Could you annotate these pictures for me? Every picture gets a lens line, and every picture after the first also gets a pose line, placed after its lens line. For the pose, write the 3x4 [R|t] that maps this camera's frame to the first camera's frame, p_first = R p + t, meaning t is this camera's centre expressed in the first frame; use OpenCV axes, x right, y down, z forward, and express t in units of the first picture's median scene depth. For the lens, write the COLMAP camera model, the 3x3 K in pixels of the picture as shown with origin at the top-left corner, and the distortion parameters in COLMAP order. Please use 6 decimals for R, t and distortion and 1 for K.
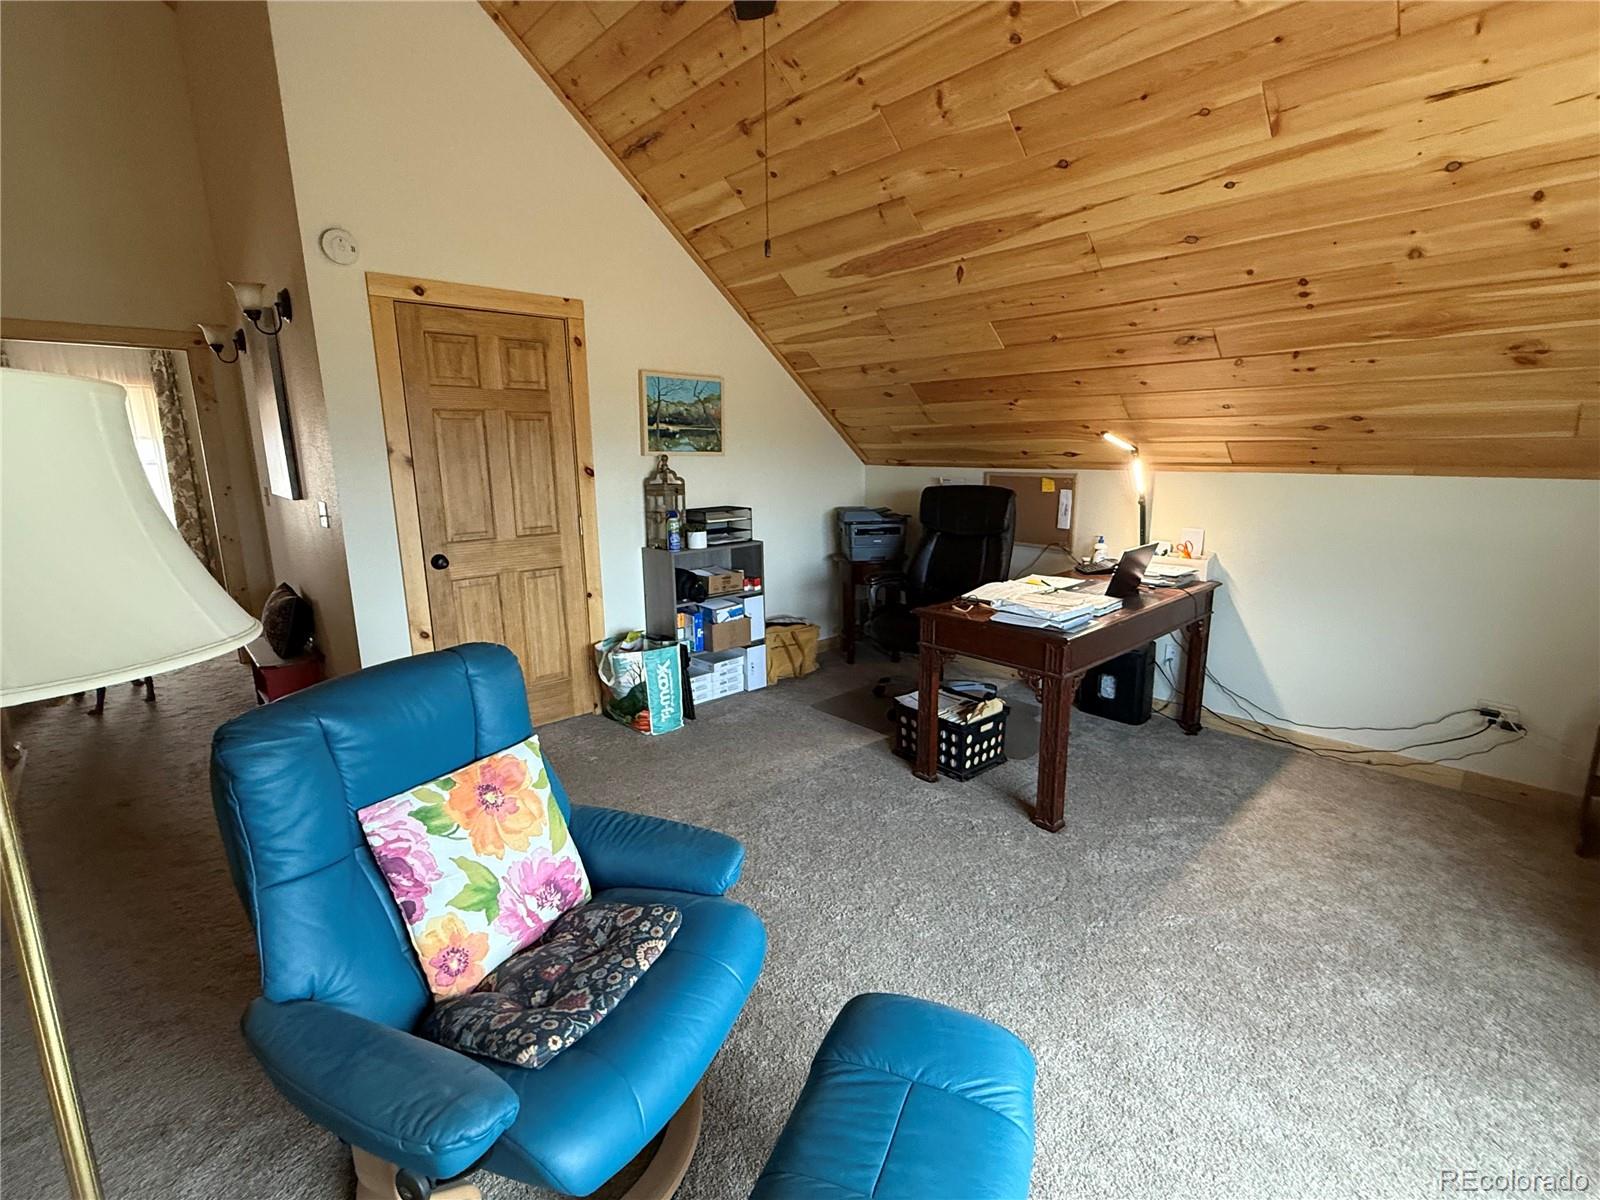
lens RADIAL K [[734.1, 0, 798.8], [0, 734.1, 593.8], [0, 0, 1]] dist [-0.002075, -0.000670]
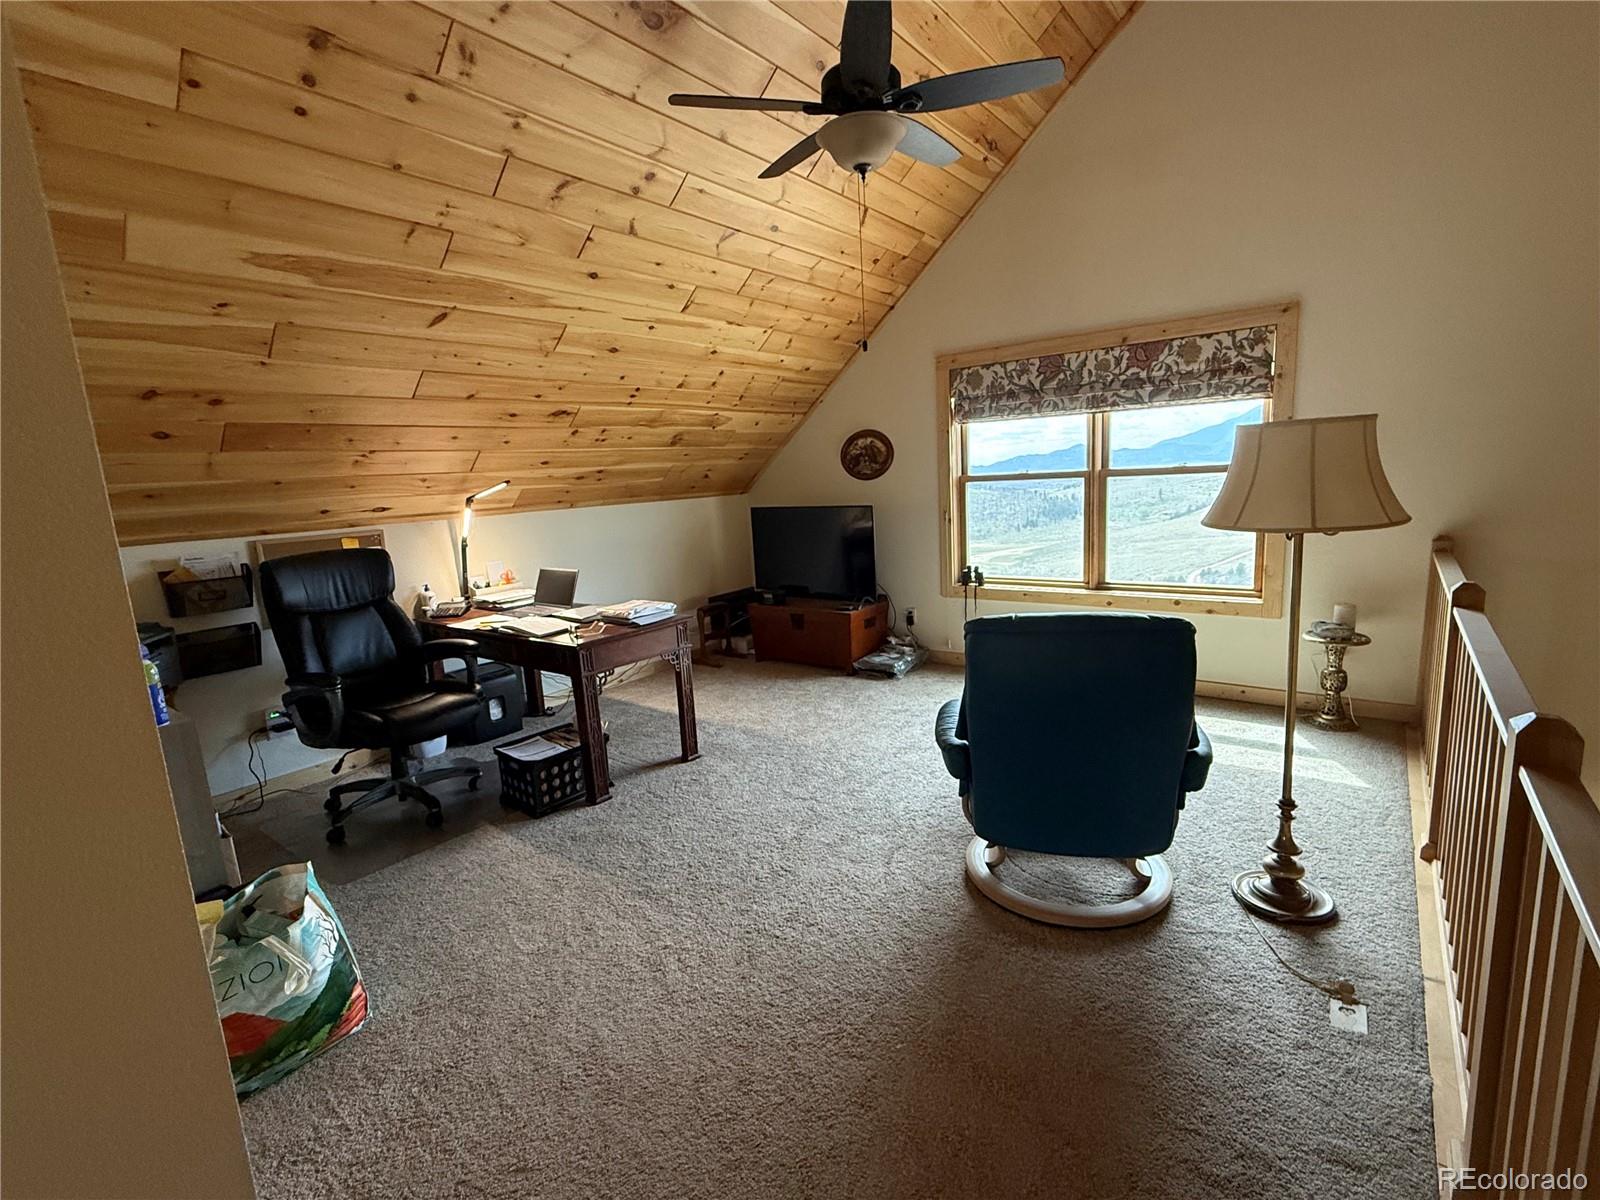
lens RADIAL K [[734.1, 0, 802.6], [0, 734.1, 595.7], [0, 0, 1]] dist [-0.002075, -0.000670]
pose [[-0.163214, -0.142251, 0.976282, -1.022133], [0.252702, 0.950512, 0.180743, -0.171364], [-0.953679, 0.276208, -0.119190, 0.909394]]
